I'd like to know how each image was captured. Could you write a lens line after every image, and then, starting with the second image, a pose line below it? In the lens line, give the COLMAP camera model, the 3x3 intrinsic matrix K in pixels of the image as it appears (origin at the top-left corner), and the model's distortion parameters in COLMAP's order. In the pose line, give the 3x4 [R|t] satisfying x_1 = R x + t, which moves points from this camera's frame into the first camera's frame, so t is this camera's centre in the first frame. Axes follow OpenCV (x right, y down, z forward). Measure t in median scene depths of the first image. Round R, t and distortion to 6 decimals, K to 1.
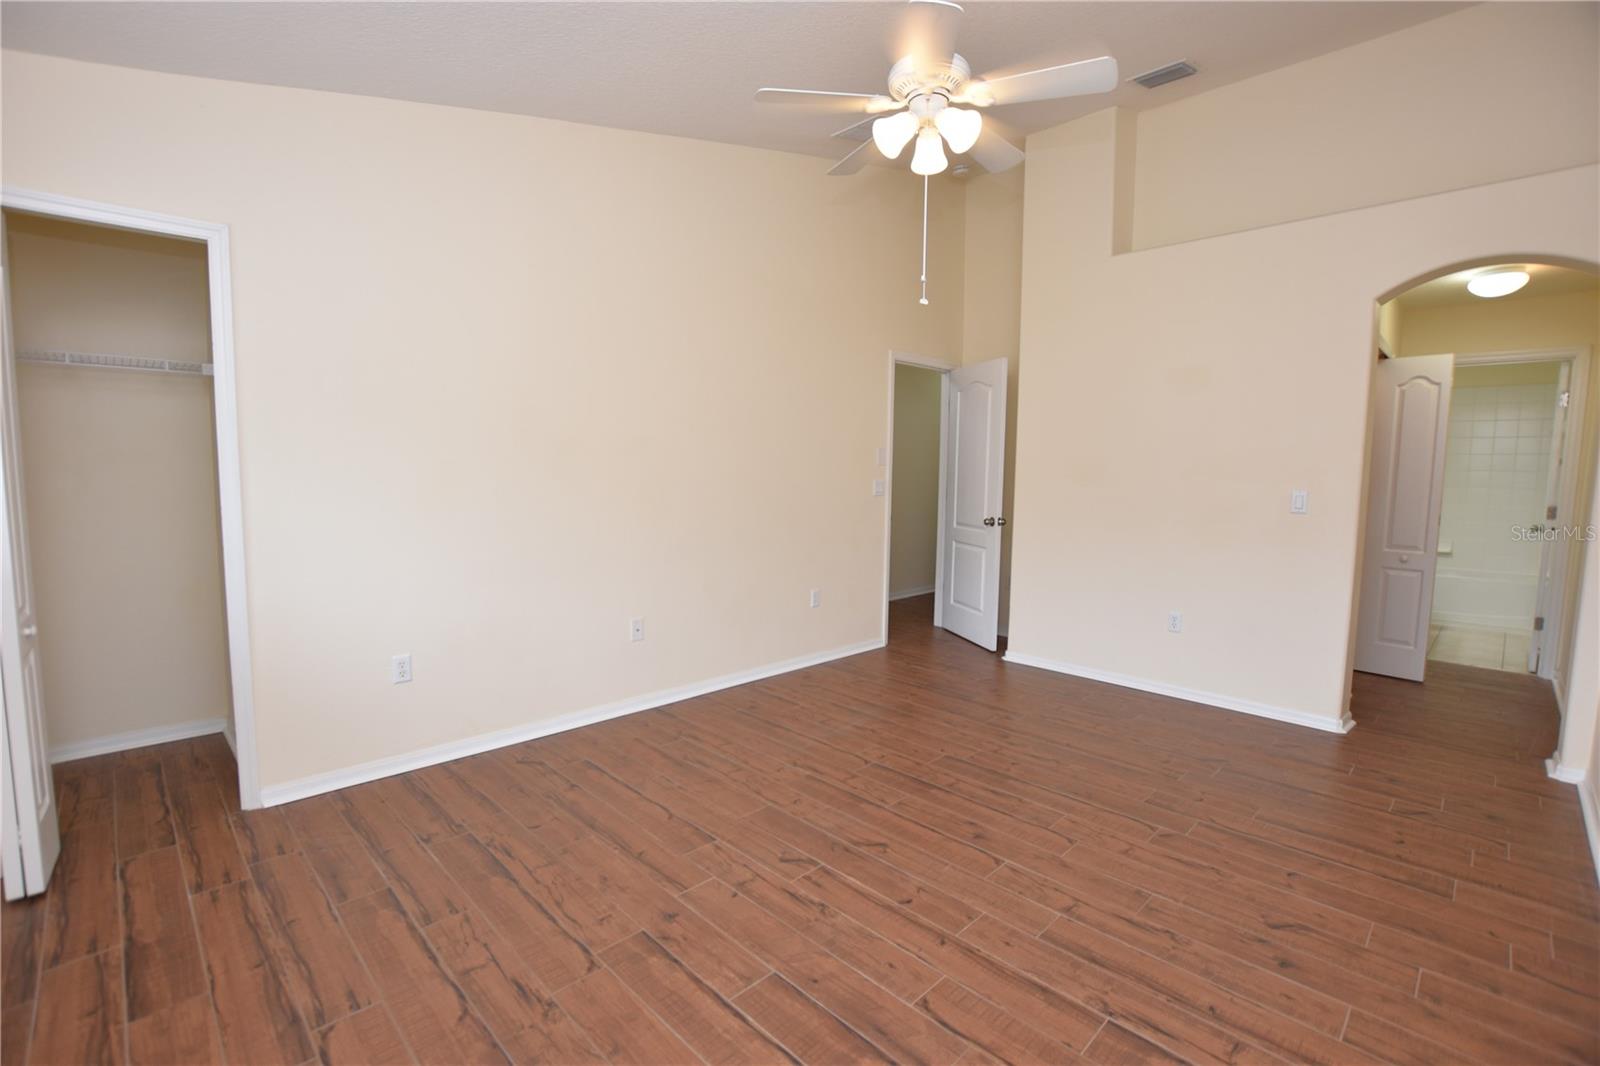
lens RADIAL K [[713.5, 0, 791.1], [0, 713.5, 533.1], [0, 0, 1]] dist [-0.034821, 0.007369]
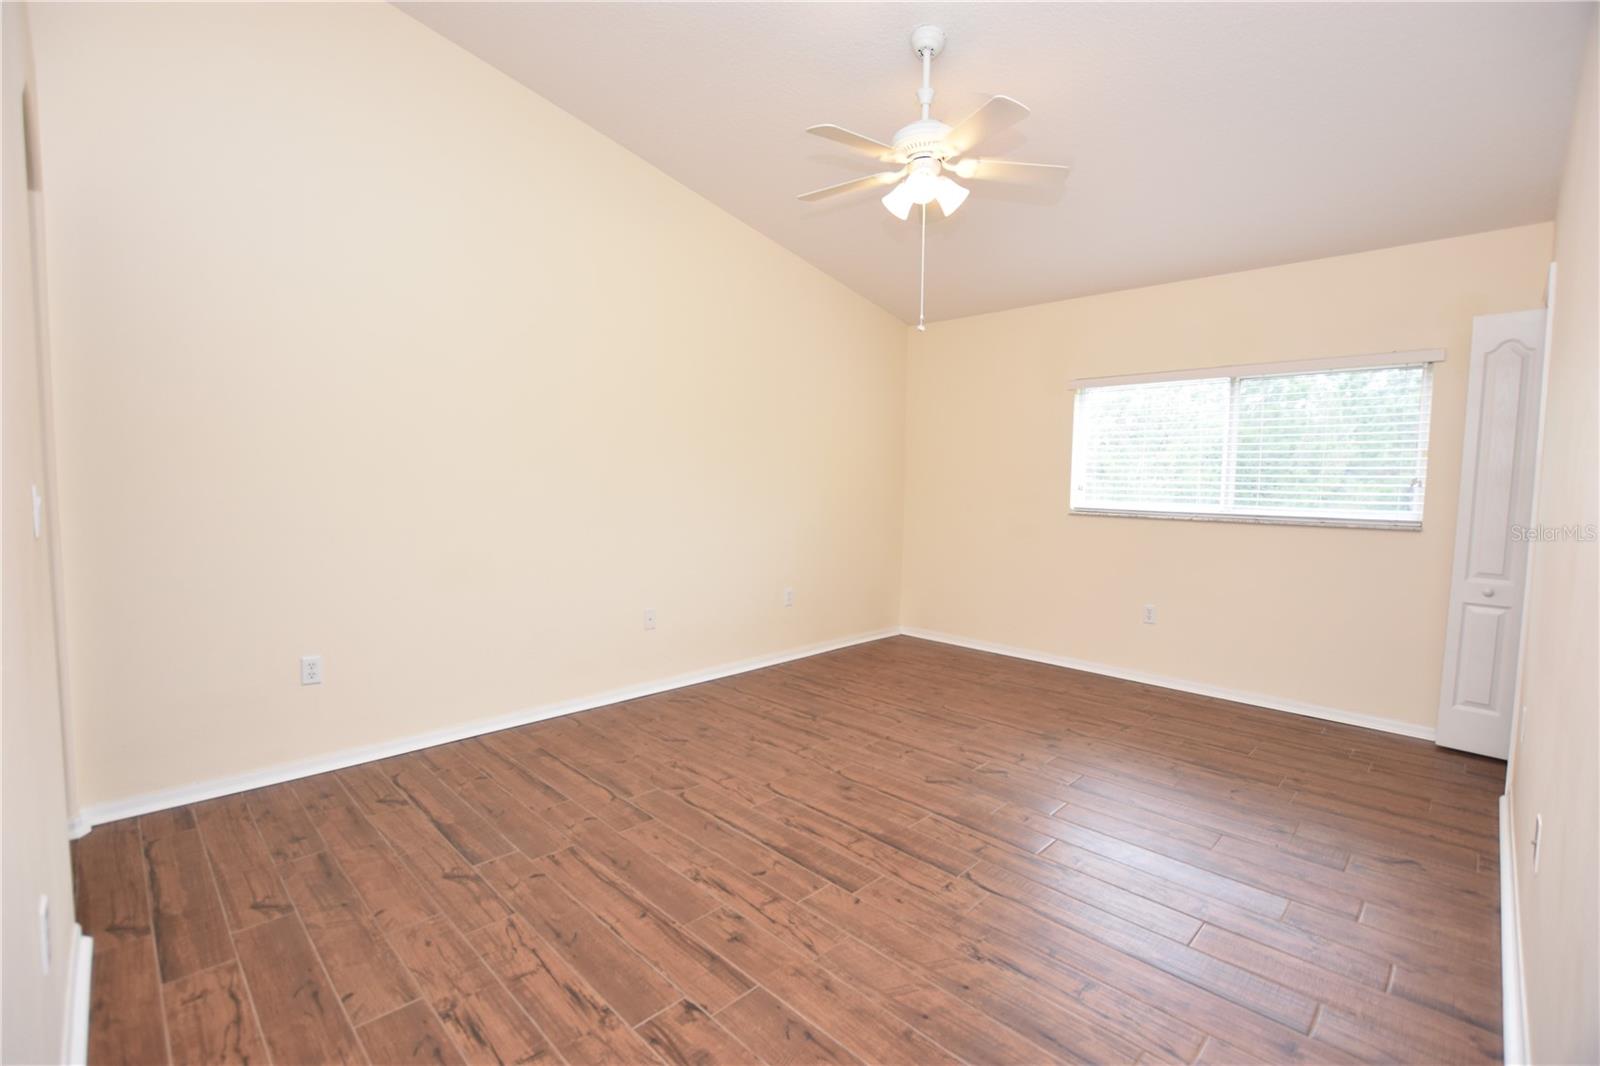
lens RADIAL K [[713.5, 0, 791.1], [0, 713.5, 533.1], [0, 0, 1]] dist [-0.034821, 0.007369]
pose [[-0.999620, -0.025668, -0.010077, 0.358096], [-0.027003, 0.985241, 0.169031, -0.158597], [0.005589, 0.169238, -0.985559, 1.958738]]
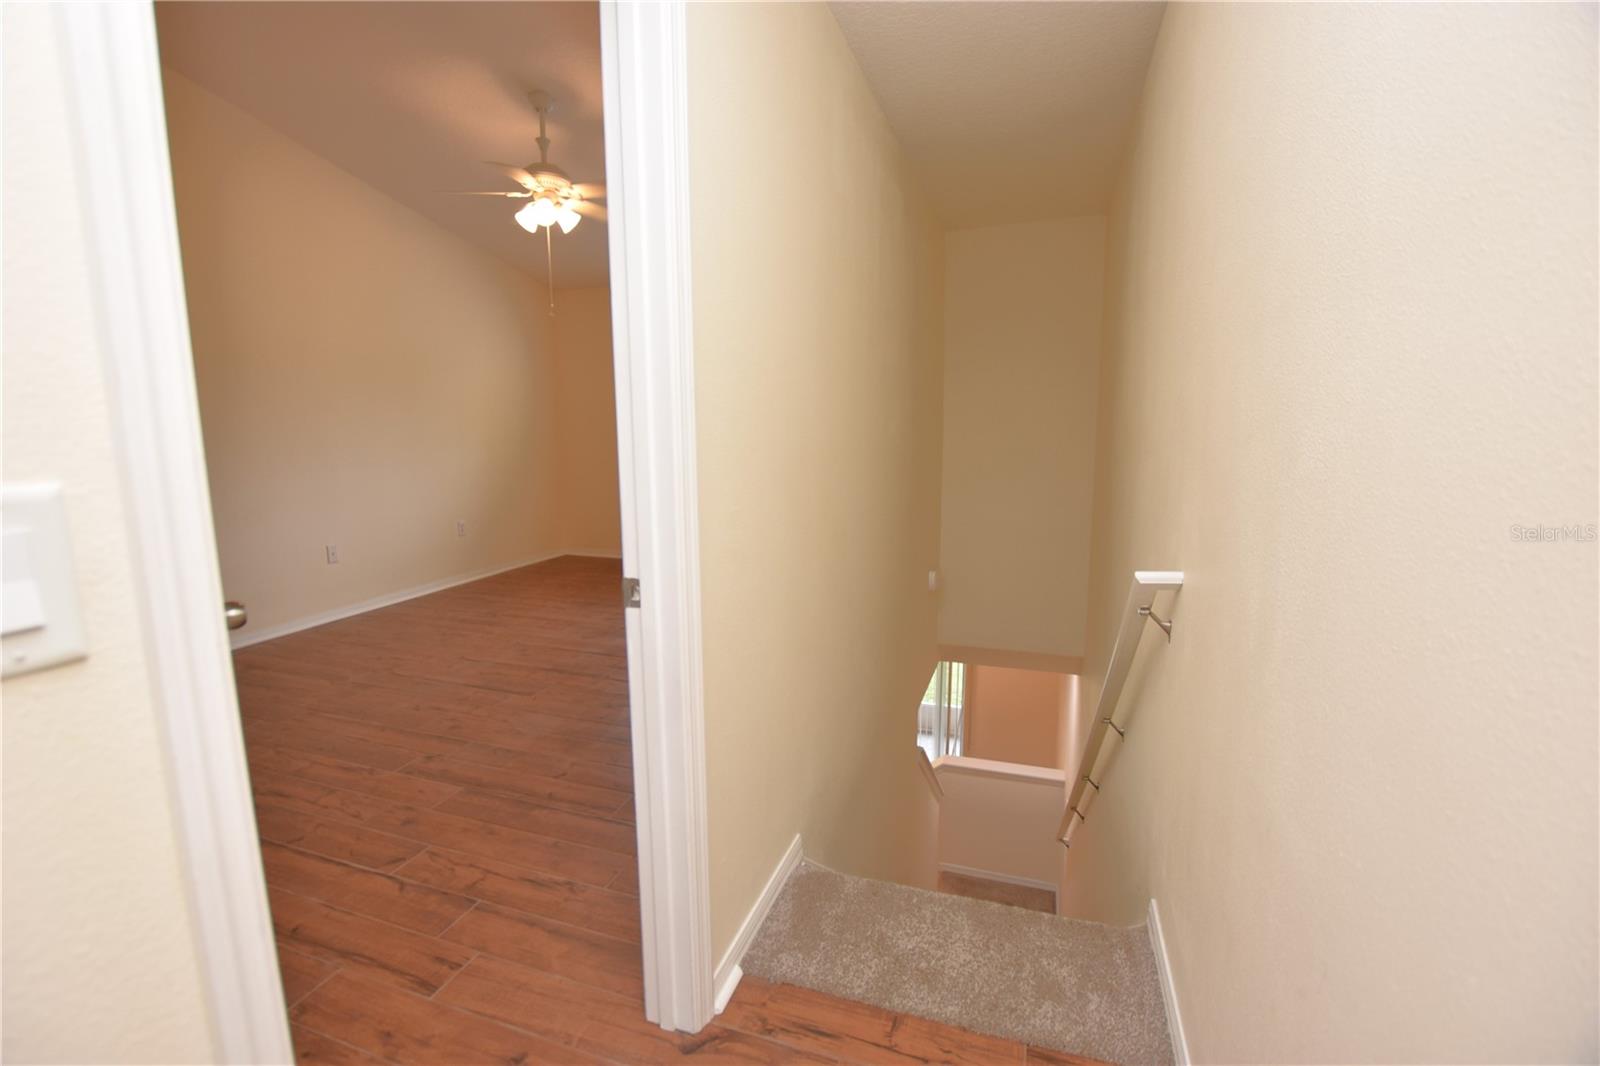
lens RADIAL K [[713.5, 0, 791.1], [0, 713.5, 533.1], [0, 0, 1]] dist [-0.034821, 0.007369]
pose [[-0.895708, 0.061011, -0.440437, 0.392653], [-0.048061, 0.971454, 0.232310, -0.210810], [0.442038, 0.229250, -0.867206, 2.456171]]
